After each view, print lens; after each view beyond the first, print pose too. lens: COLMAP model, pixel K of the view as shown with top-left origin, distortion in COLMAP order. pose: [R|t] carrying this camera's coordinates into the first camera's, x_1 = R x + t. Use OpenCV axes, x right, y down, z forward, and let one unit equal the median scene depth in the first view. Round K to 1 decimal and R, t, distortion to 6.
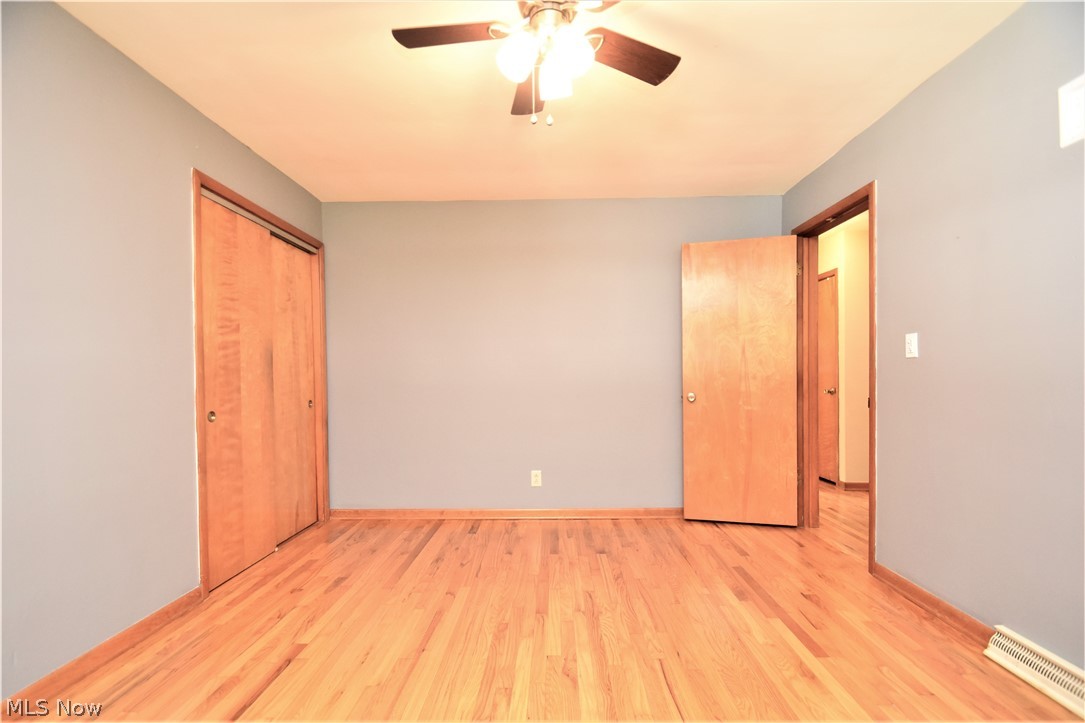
lens RADIAL K [[477.9, 0, 541.6], [0, 477.9, 387.0], [0, 0, 1]] dist [0.013460, -0.015528]
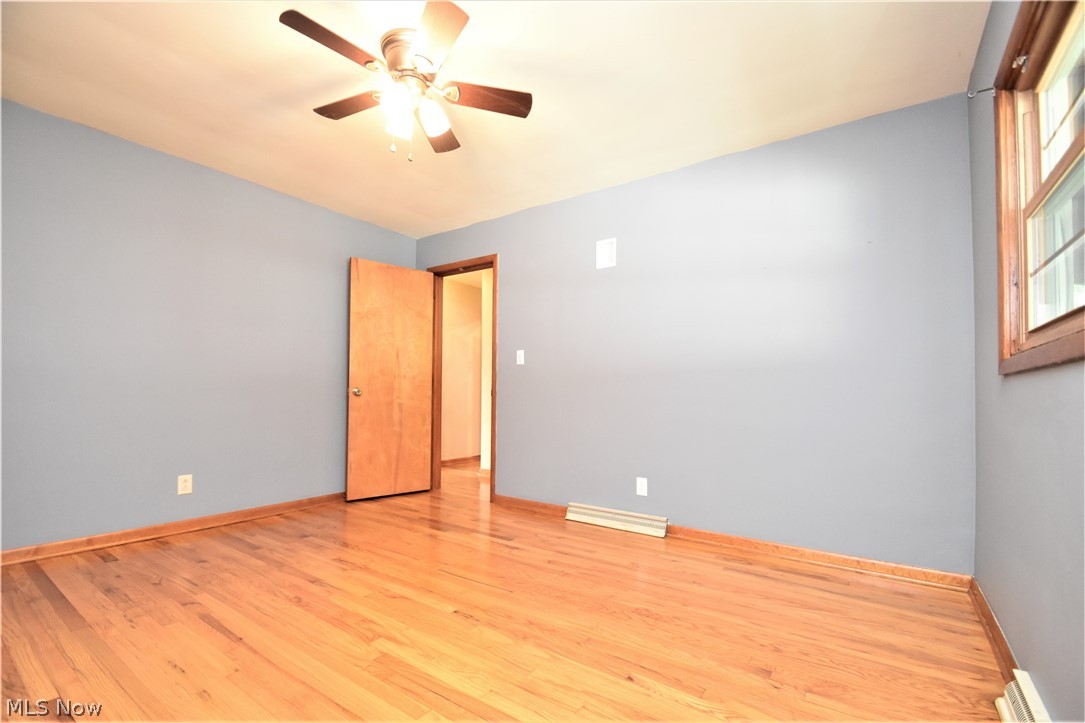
lens RADIAL K [[477.9, 0, 541.6], [0, 477.9, 387.0], [0, 0, 1]] dist [0.013460, -0.015528]
pose [[0.560909, 0.029594, 0.827349, -0.435820], [0.003381, 0.999271, -0.038036, 0.062231], [-0.827871, 0.024131, 0.560399, -0.008172]]
